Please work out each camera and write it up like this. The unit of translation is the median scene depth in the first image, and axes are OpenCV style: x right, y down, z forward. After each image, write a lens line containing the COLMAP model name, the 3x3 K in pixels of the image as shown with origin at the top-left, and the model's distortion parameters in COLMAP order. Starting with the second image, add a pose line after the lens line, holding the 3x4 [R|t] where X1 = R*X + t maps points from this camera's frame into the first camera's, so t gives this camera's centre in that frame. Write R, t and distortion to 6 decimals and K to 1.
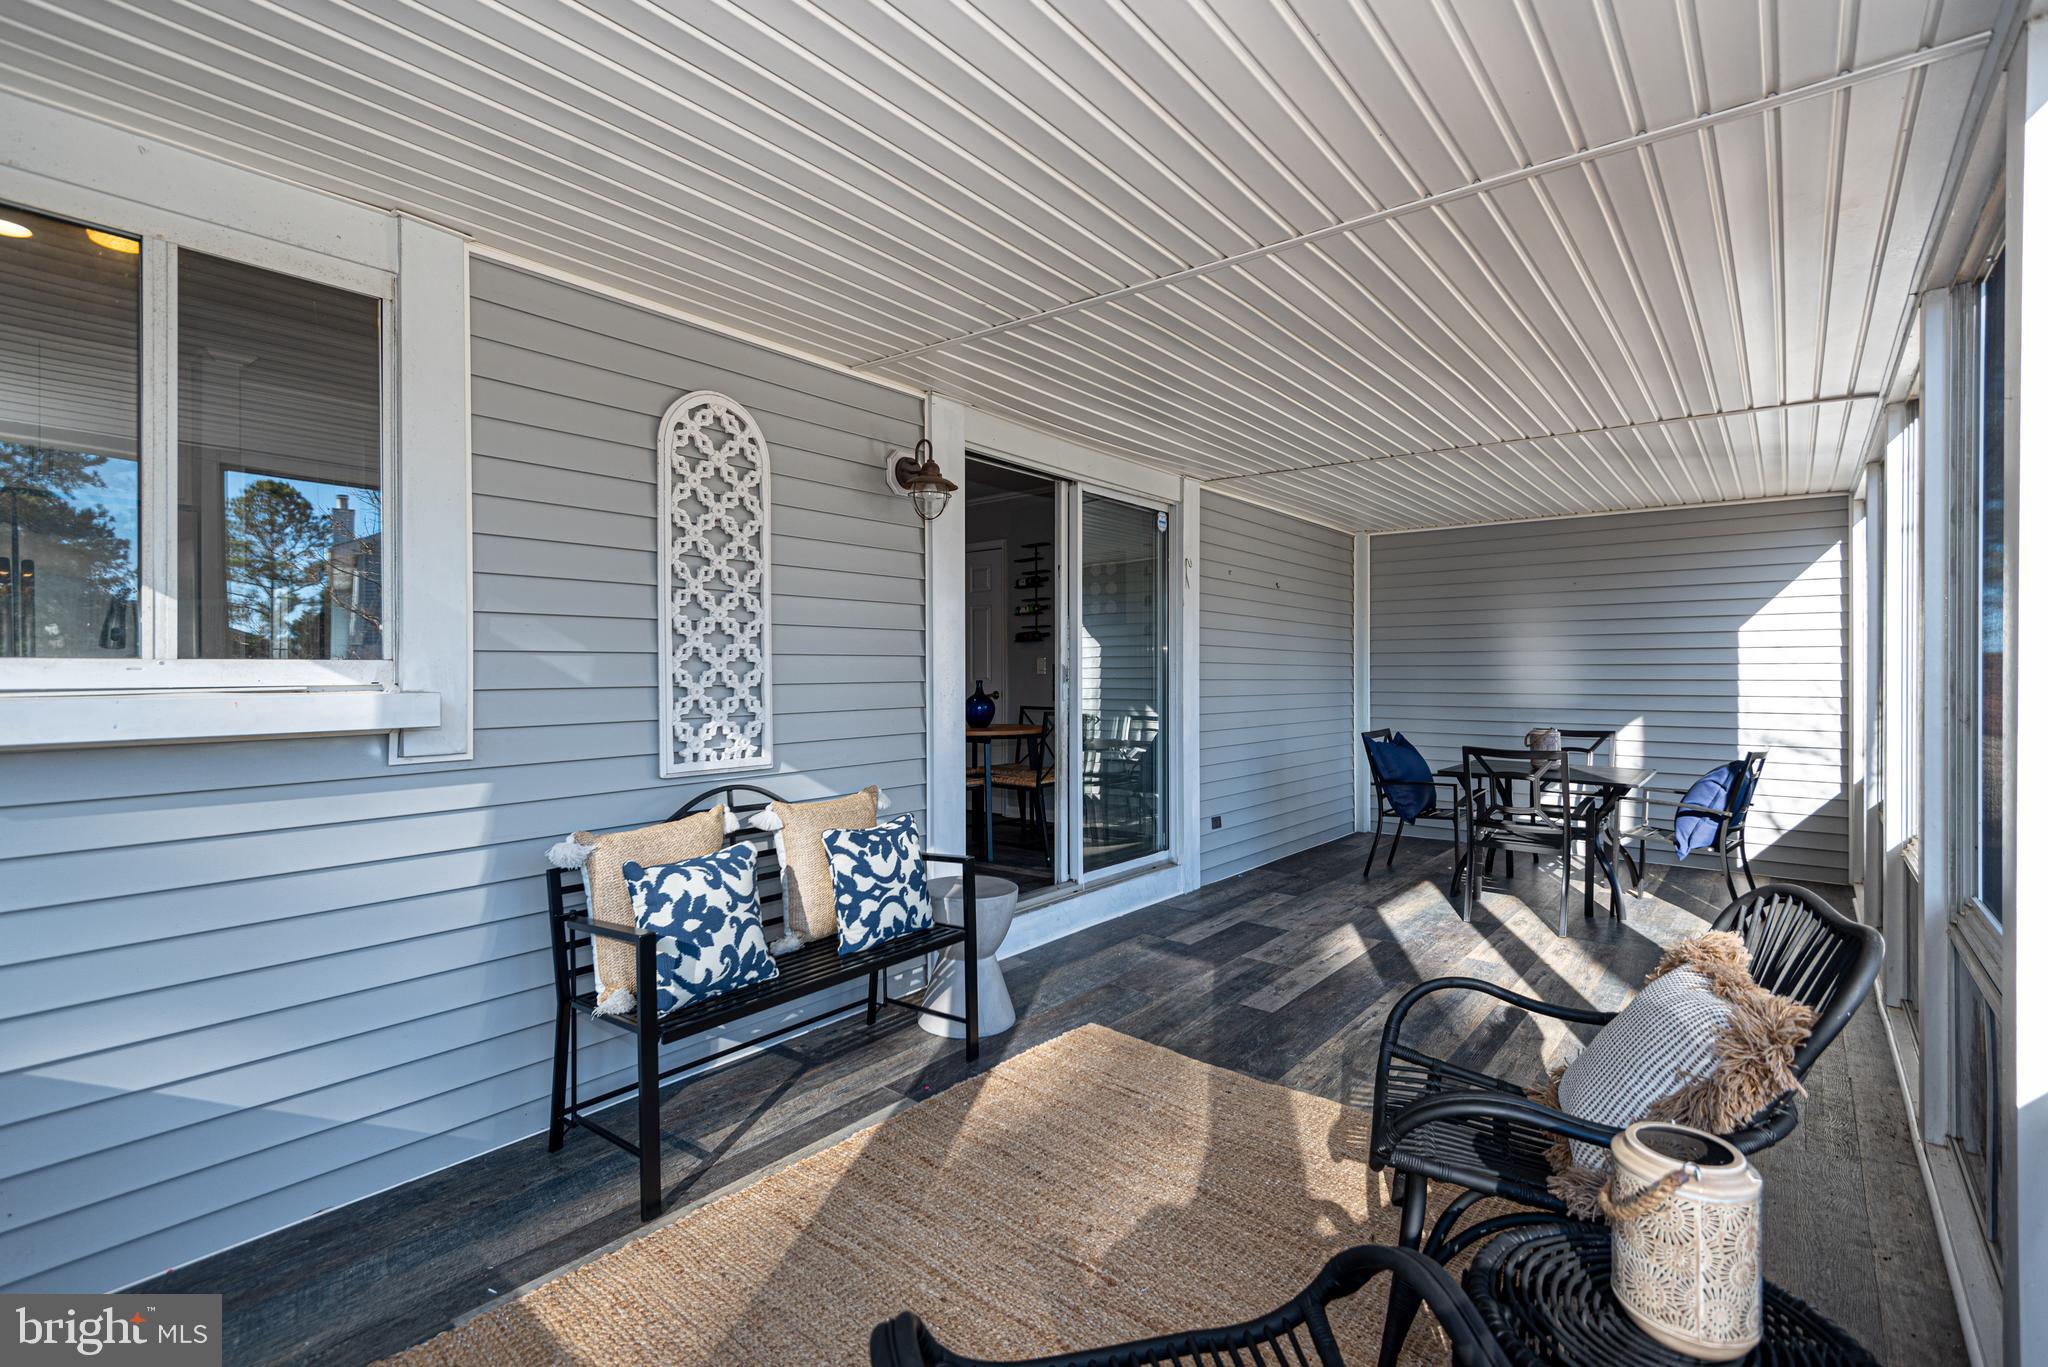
lens RADIAL K [[925.1, 0, 1030.8], [0, 925.1, 674.3], [0, 0, 1]] dist [0.036379, -0.016970]
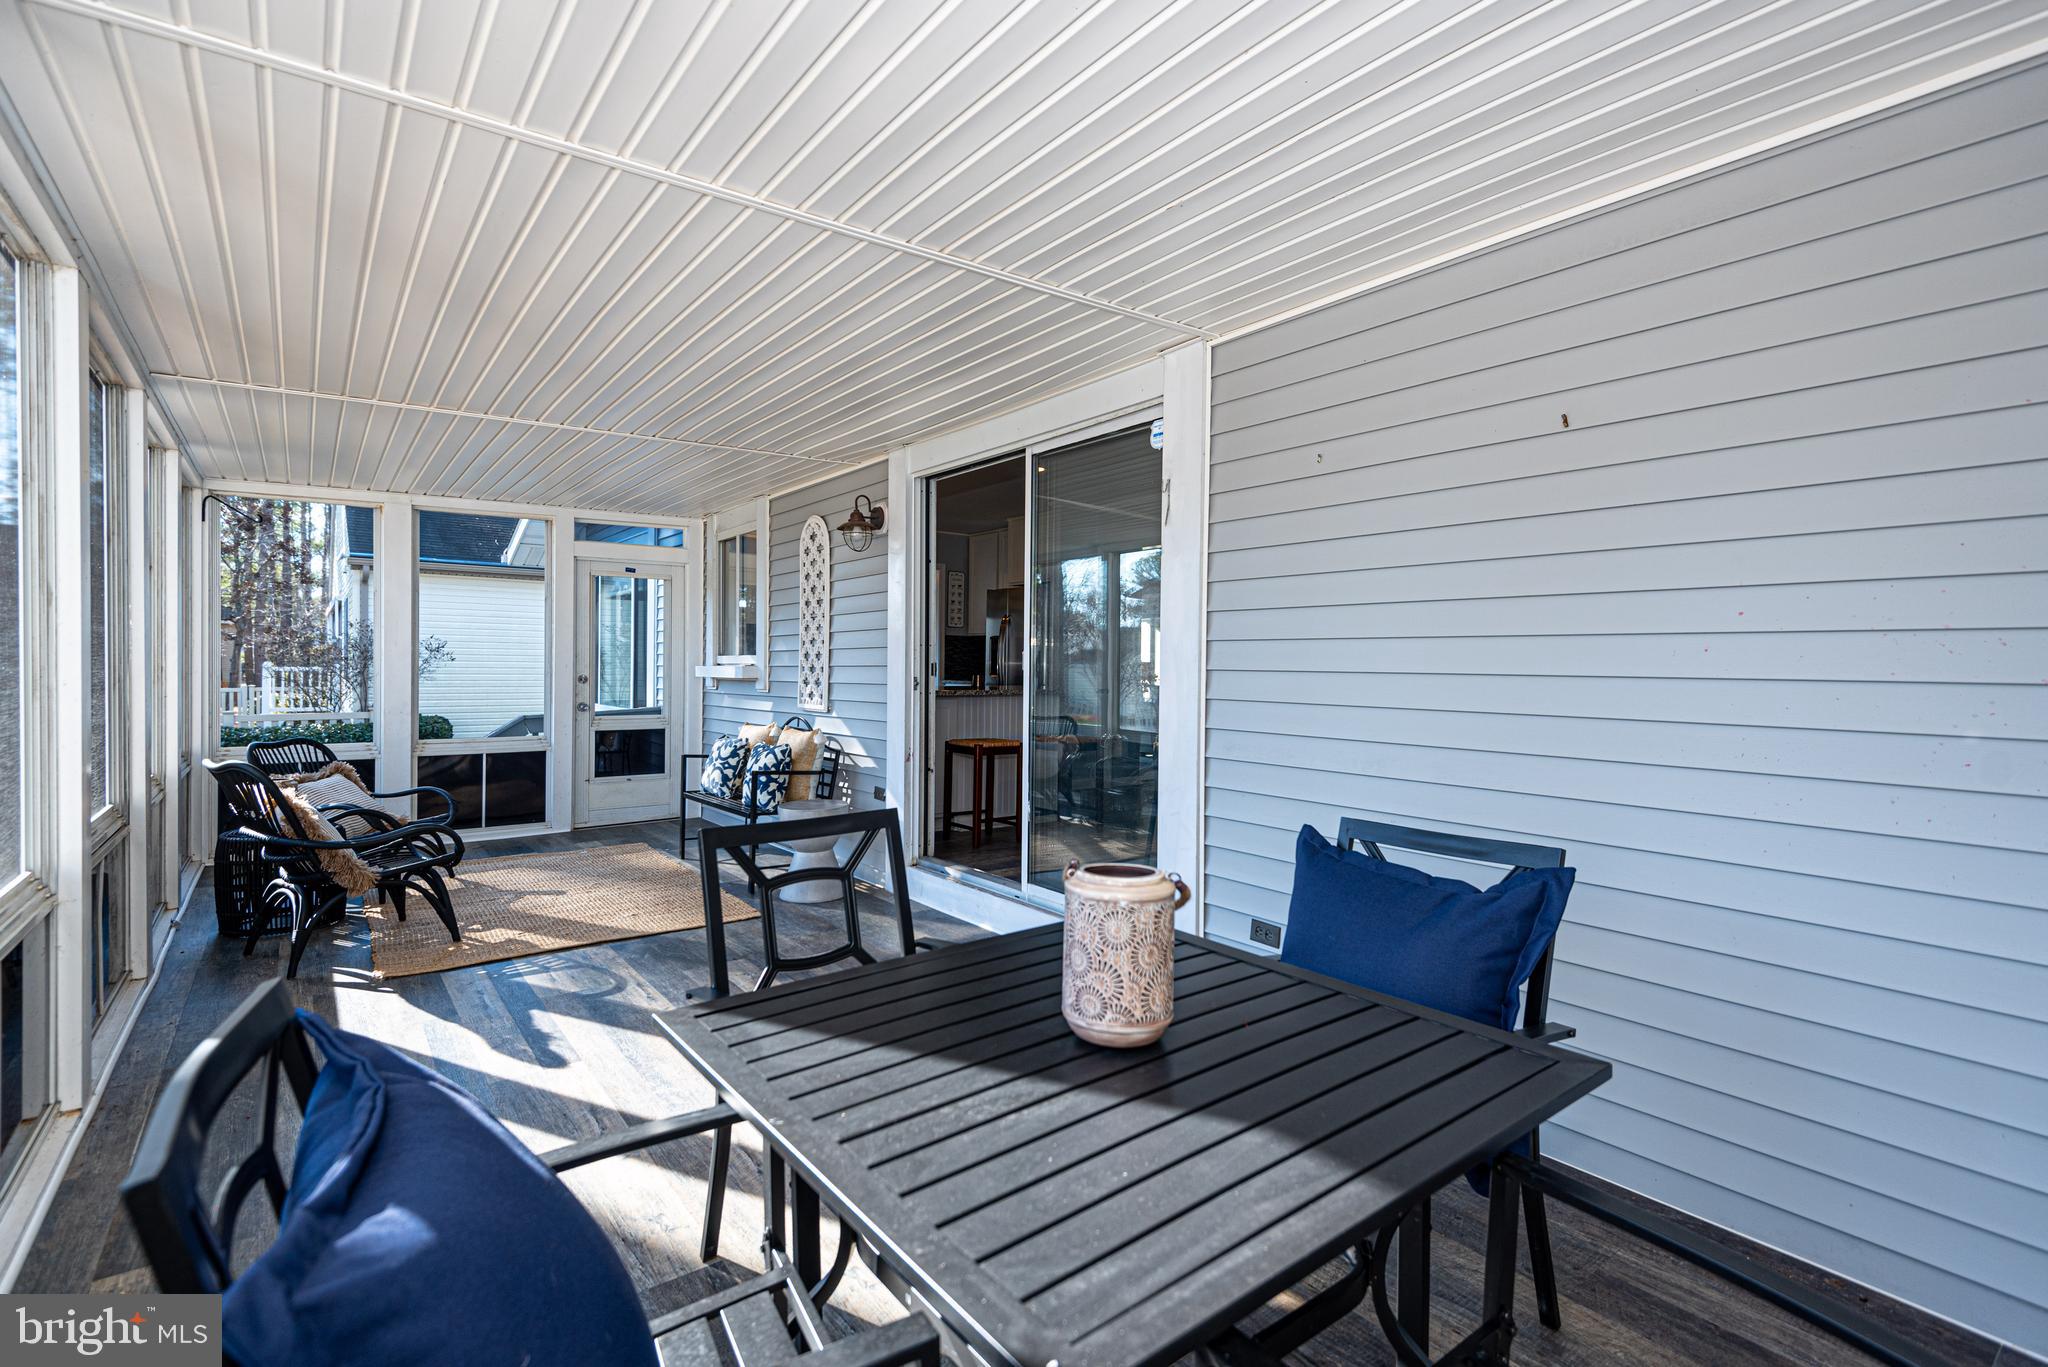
lens RADIAL K [[925.1, 0, 1030.8], [0, 925.1, 674.3], [0, 0, 1]] dist [0.036379, -0.016970]
pose [[-0.223284, 0.007693, -0.974723, 1.411834], [-0.004910, 0.999947, 0.009017, 0.007725], [0.974741, 0.006799, -0.223234, 1.828049]]
